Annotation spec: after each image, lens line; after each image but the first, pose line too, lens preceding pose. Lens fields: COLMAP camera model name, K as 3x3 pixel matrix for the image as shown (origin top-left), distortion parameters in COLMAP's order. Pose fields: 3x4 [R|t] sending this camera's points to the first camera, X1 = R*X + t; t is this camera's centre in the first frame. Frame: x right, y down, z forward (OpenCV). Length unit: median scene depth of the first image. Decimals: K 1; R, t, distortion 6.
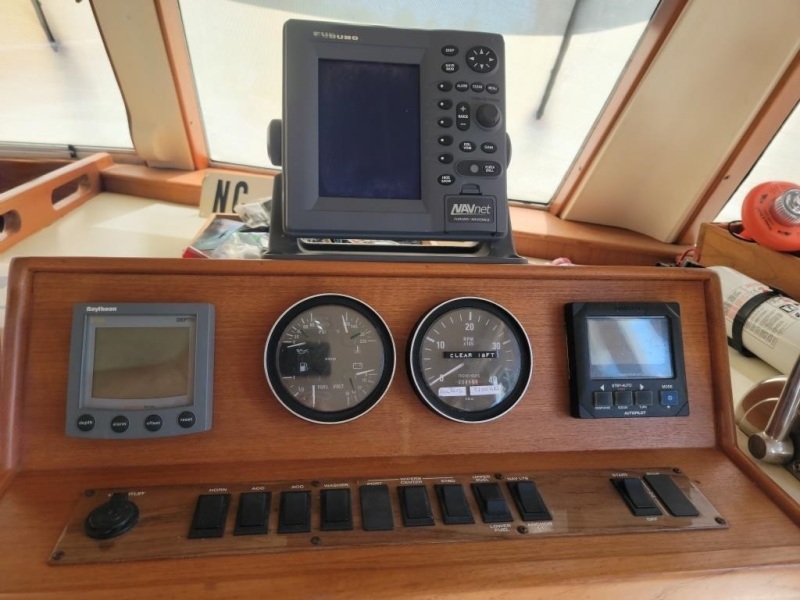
lens RADIAL K [[626.5, 0, 412.7], [0, 626.5, 296.4], [0, 0, 1]] dist [0.049533, -0.046340]
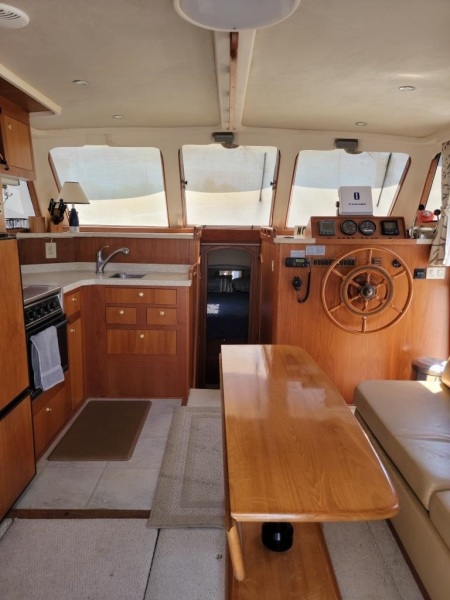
lens RADIAL K [[417.3, 0, 227.2], [0, 417.3, 303.8], [0, 0, 1]] dist [0.070284, -0.046773]
pose [[0.985517, -0.025488, -0.167652, -0.740876], [-0.002973, 0.985891, -0.167361, 1.837494], [0.169553, 0.165435, 0.971536, -4.017271]]
